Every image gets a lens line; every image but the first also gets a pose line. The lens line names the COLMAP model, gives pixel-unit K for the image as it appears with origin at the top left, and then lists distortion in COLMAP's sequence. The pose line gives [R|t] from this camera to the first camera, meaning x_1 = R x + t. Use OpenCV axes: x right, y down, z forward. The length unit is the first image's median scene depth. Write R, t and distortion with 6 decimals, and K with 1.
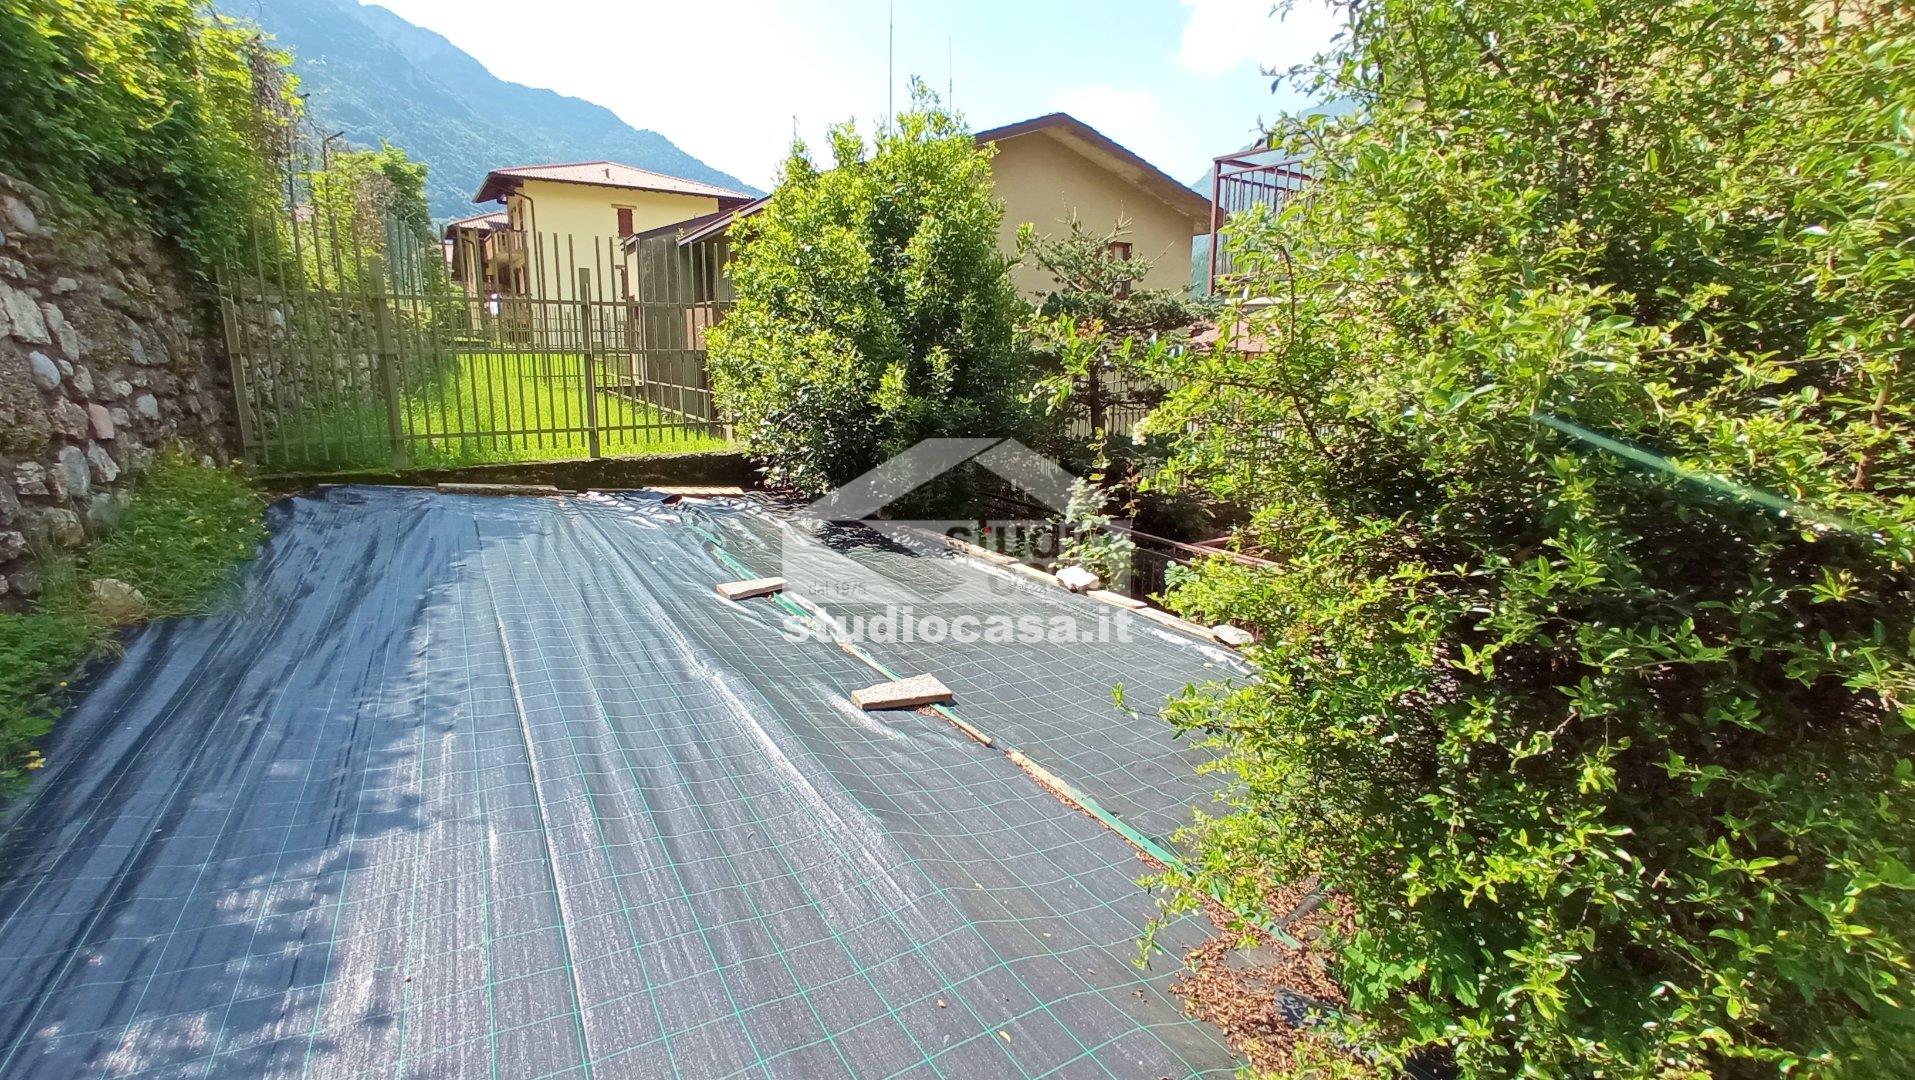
lens RADIAL K [[861.9, 0, 953.8], [0, 861.9, 532.2], [0, 0, 1]] dist [-0.001975, 0.000046]
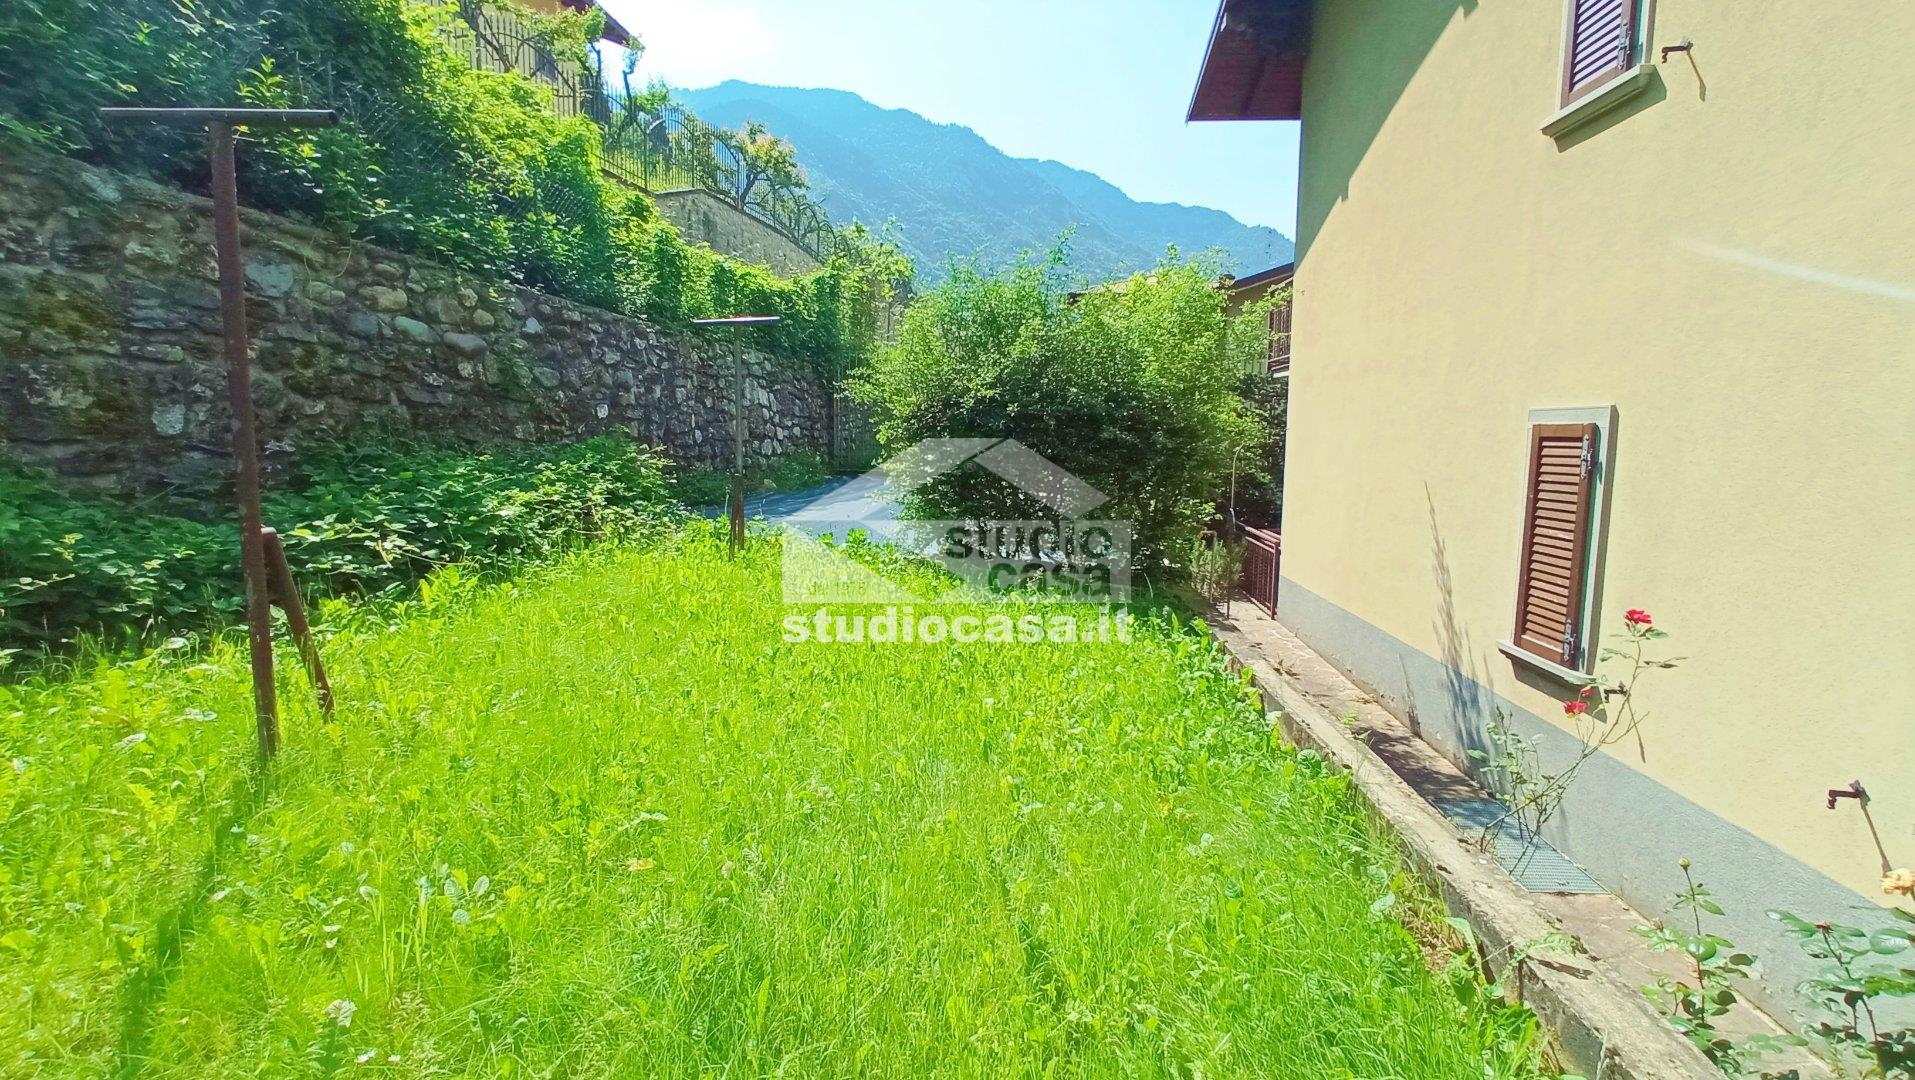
lens RADIAL K [[861.9, 0, 953.8], [0, 861.9, 532.2], [0, 0, 1]] dist [-0.001975, 0.000046]
pose [[0.793026, 0.070628, -0.605080, 0.130986], [-0.127320, 0.990537, -0.051248, 0.028775], [0.595734, 0.117680, 0.794514, -0.095592]]
